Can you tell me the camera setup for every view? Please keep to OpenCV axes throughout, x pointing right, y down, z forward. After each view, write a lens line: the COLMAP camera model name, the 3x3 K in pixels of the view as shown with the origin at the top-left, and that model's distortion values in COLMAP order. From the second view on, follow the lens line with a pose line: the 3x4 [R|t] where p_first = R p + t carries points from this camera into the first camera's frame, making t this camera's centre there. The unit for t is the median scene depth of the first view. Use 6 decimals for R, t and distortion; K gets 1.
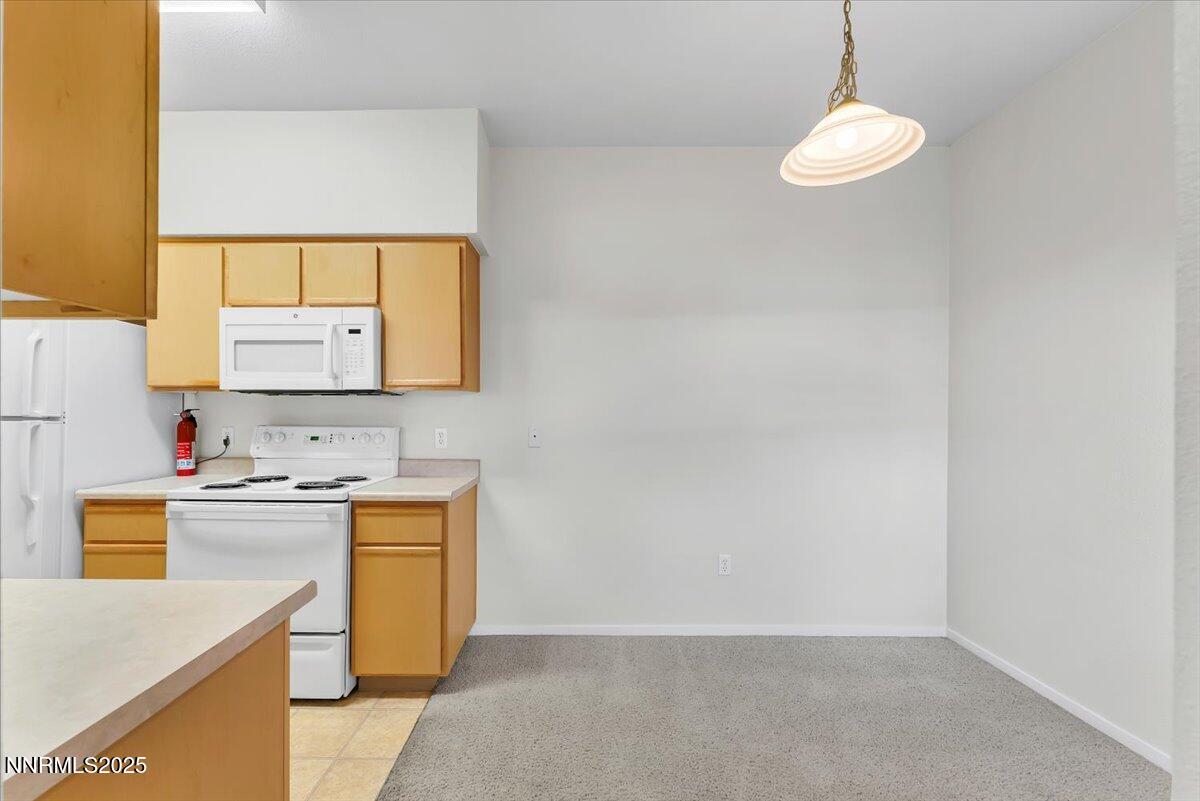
lens RADIAL K [[493.2, 0, 583.8], [0, 493.2, 411.3], [0, 0, 1]] dist [-0.000449, -0.000168]
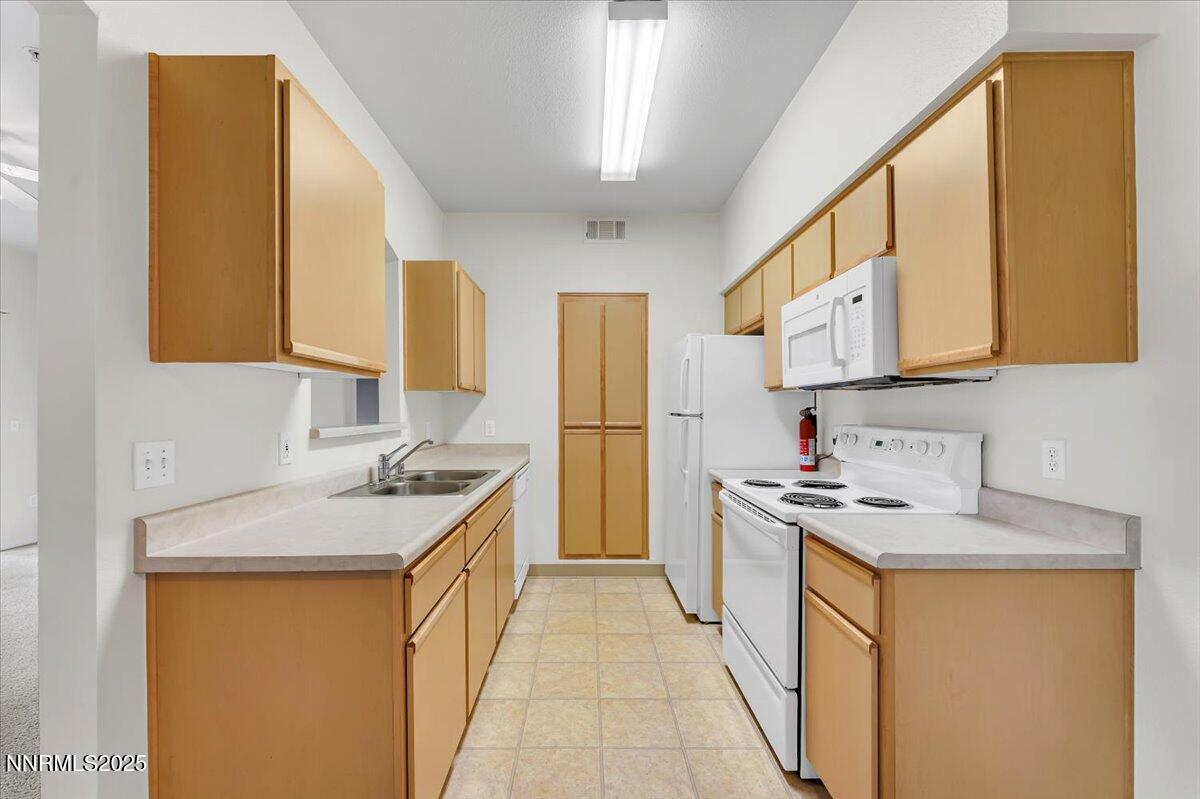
lens RADIAL K [[493.2, 0, 583.8], [0, 493.2, 410.3], [0, 0, 1]] dist [-0.000449, -0.000168]
pose [[0.001346, -0.002434, -0.999996, 0.236070], [0.005628, 0.999981, -0.002426, 0.001772], [0.999983, -0.005625, 0.001360, 0.531636]]
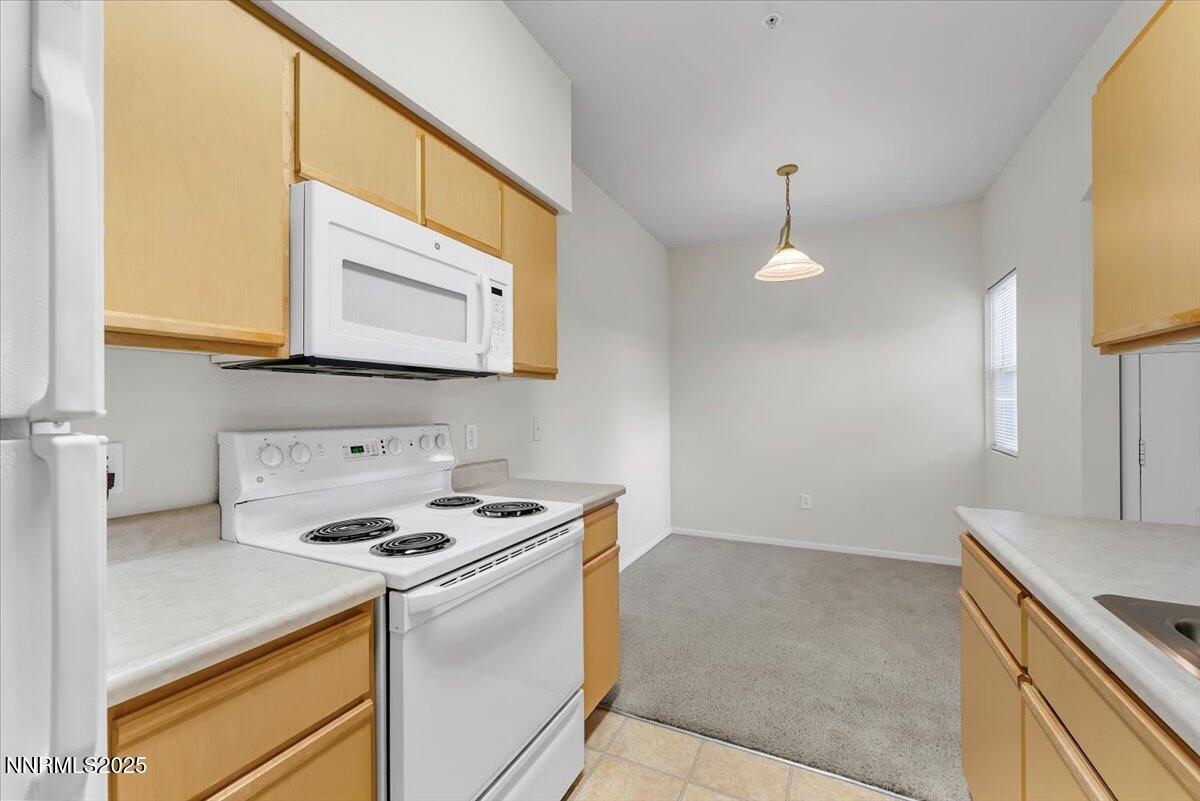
lens RADIAL K [[477.7, 0, 600.0], [0, 477.7, 400.5], [0, 0, 1]] dist [0.000636, 0.000044]
pose [[0.443391, 0.007100, 0.896300, -0.919810], [-0.006273, 0.999969, -0.004818, -0.001104], [-0.896306, -0.003487, 0.443421, 0.501925]]
